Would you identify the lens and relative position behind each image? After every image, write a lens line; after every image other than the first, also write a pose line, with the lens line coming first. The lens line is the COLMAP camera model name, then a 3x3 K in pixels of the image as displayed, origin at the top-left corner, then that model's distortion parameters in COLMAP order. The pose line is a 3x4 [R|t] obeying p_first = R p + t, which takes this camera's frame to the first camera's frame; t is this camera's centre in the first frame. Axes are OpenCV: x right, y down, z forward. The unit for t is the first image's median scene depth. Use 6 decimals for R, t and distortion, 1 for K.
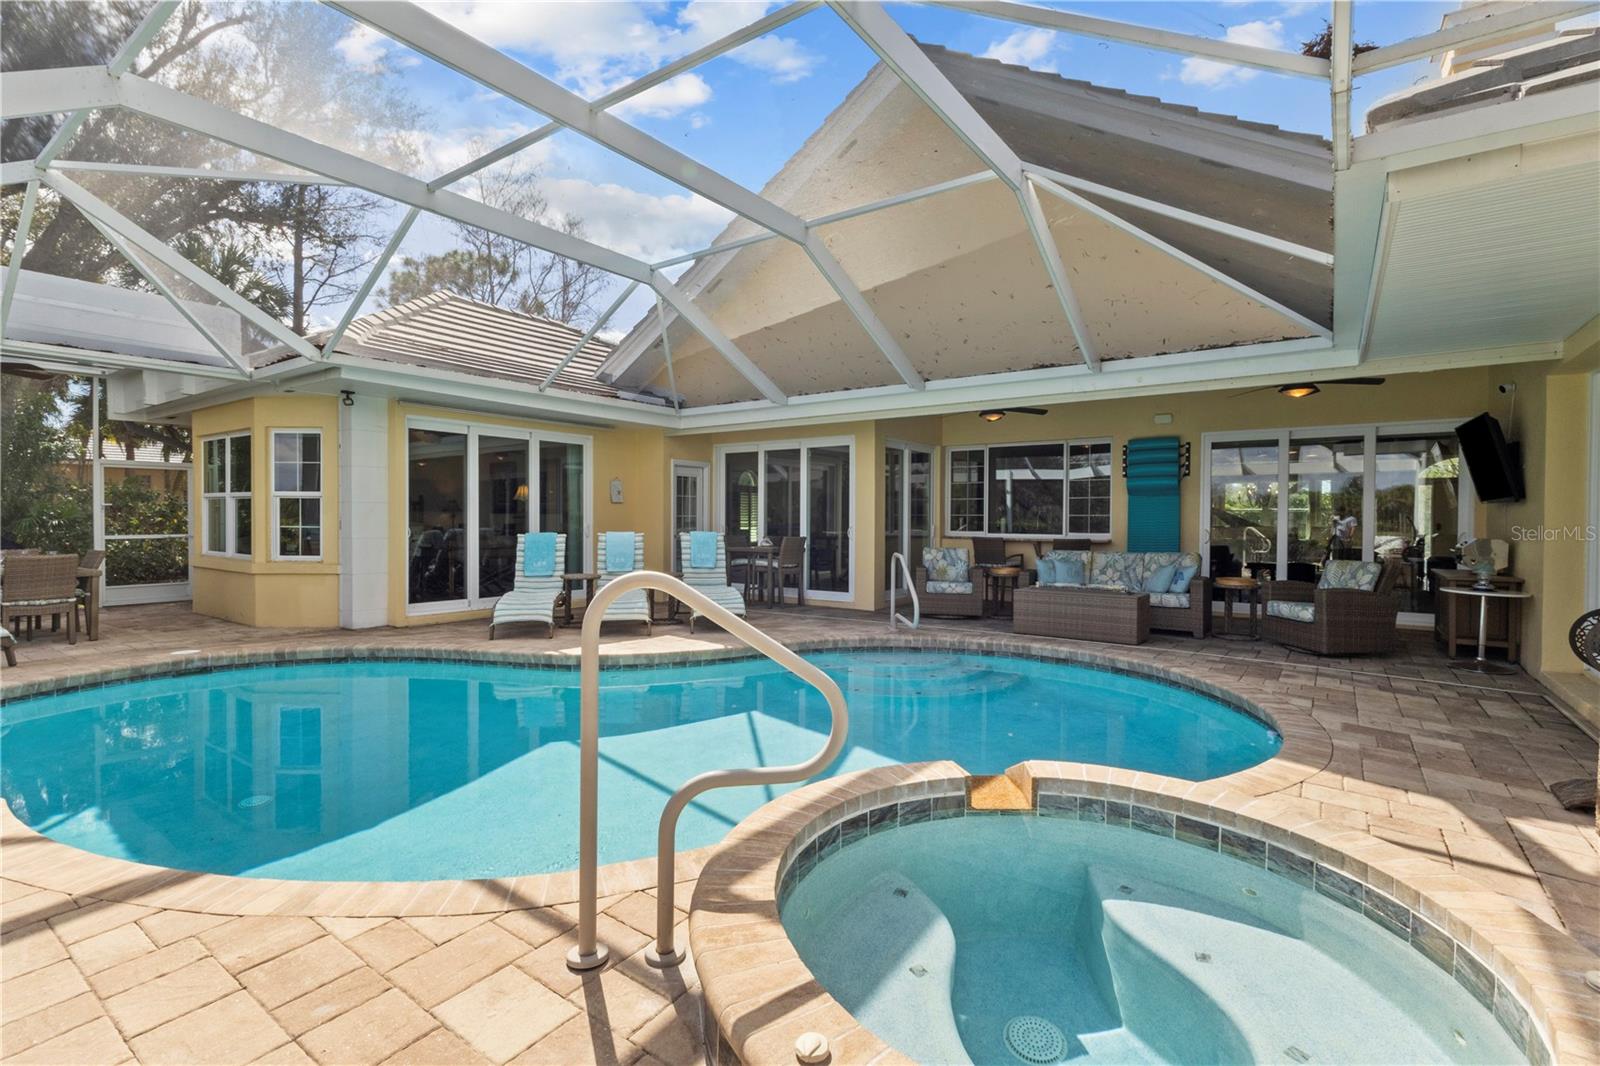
lens RADIAL K [[733.8, 0, 790.4], [0, 733.8, 523.3], [0, 0, 1]] dist [0.004599, 0.000179]
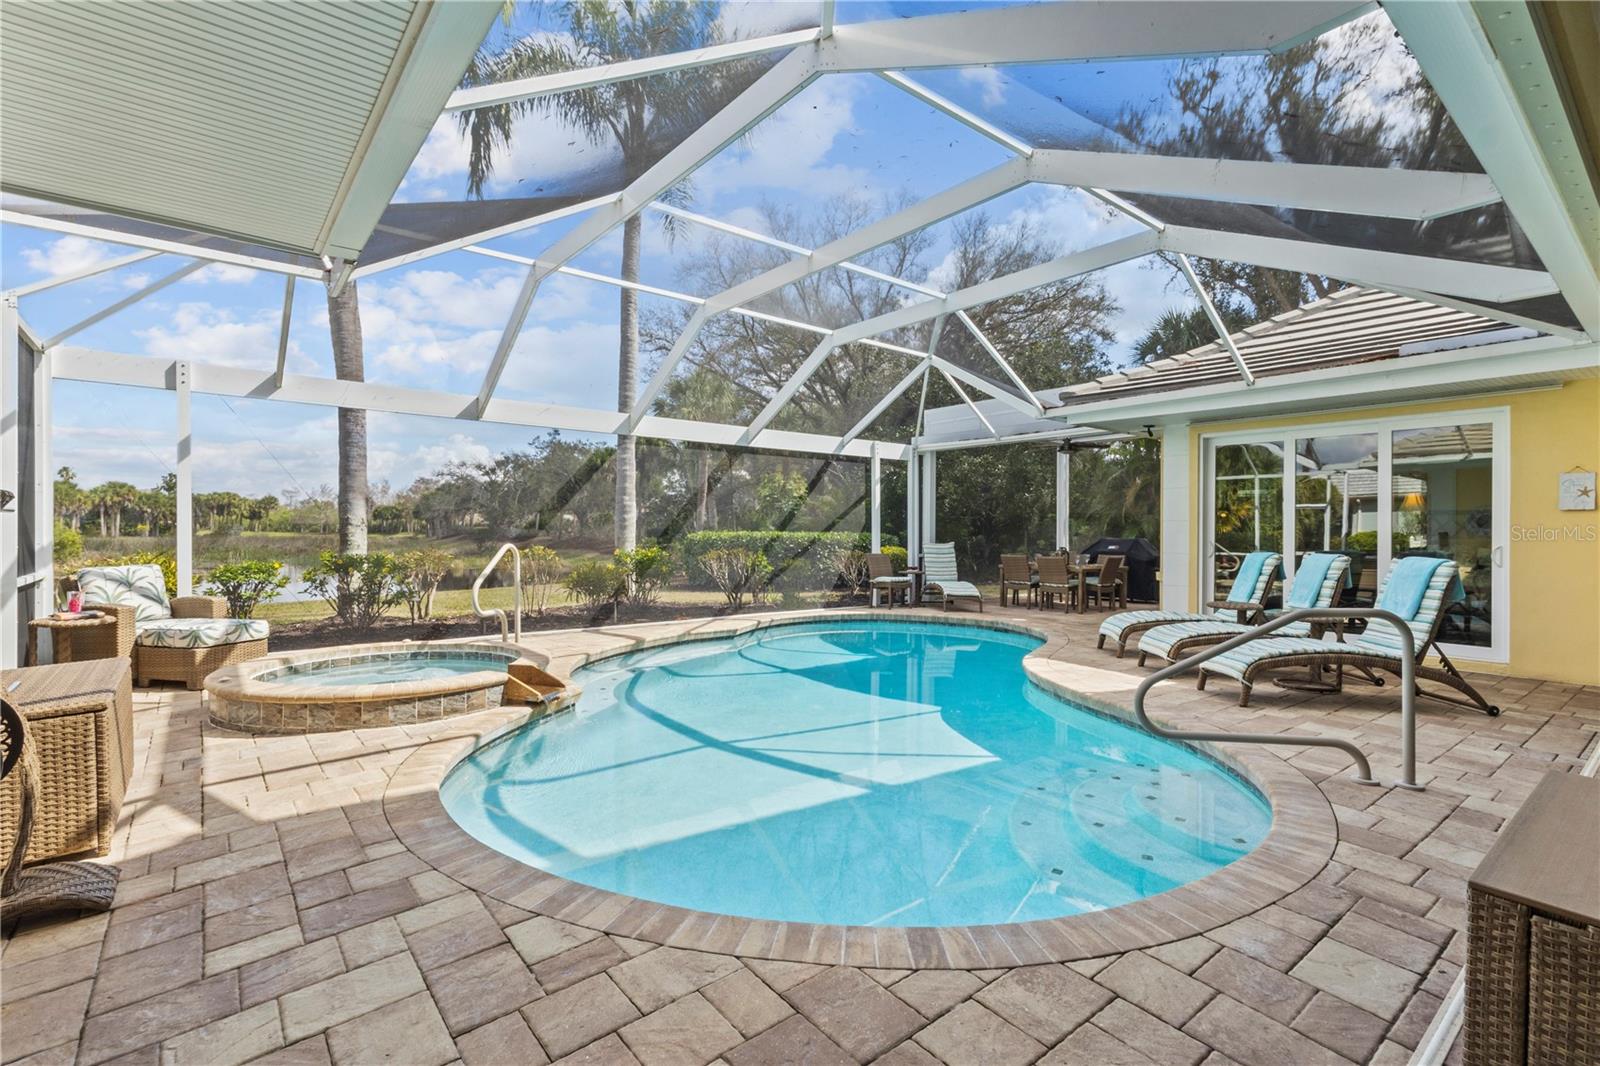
lens RADIAL K [[733.8, 0, 790.0], [0, 733.8, 534.1], [0, 0, 1]] dist [0.004599, 0.000179]
pose [[-0.256803, -0.002305, -0.966461, 1.491625], [-0.023876, 0.999707, 0.003960, -0.003413], [0.966169, 0.024092, -0.256783, 1.733717]]
